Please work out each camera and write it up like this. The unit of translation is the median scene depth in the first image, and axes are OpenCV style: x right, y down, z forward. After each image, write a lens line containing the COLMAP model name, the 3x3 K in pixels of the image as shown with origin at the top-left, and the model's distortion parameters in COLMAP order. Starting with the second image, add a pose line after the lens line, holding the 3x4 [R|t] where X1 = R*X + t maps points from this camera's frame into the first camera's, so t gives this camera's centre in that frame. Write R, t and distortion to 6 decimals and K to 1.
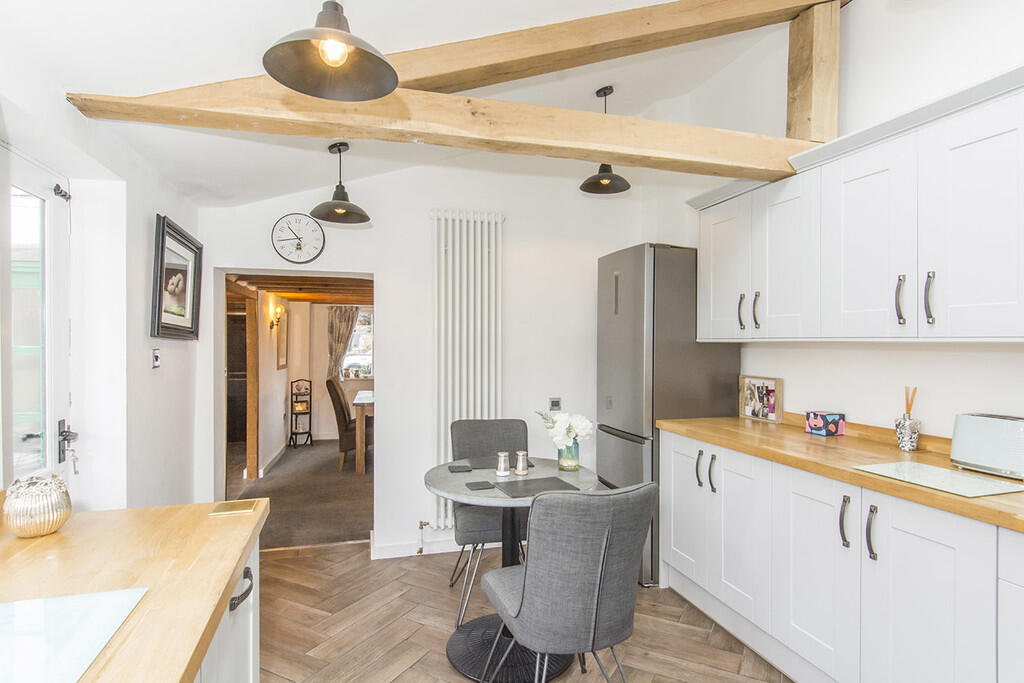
lens RADIAL K [[542.3, 0, 512.0], [0, 542.3, 341.5], [0, 0, 1]] dist [0.000688, 0.000019]
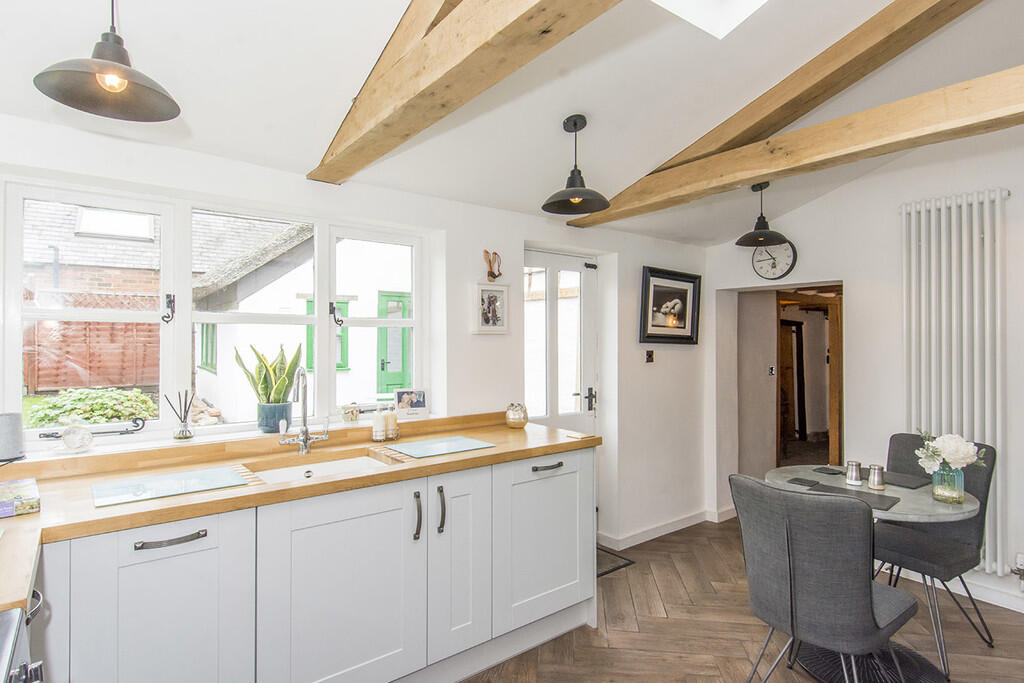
lens RADIAL K [[540.6, 0, 503.9], [0, 540.6, 335.4], [0, 0, 1]] dist [0.000515, -0.000254]
pose [[0.361795, -0.008936, -0.932215, 0.672991], [-0.002195, 0.999943, -0.010437, -0.013257], [0.932255, 0.005822, 0.361755, 0.044386]]
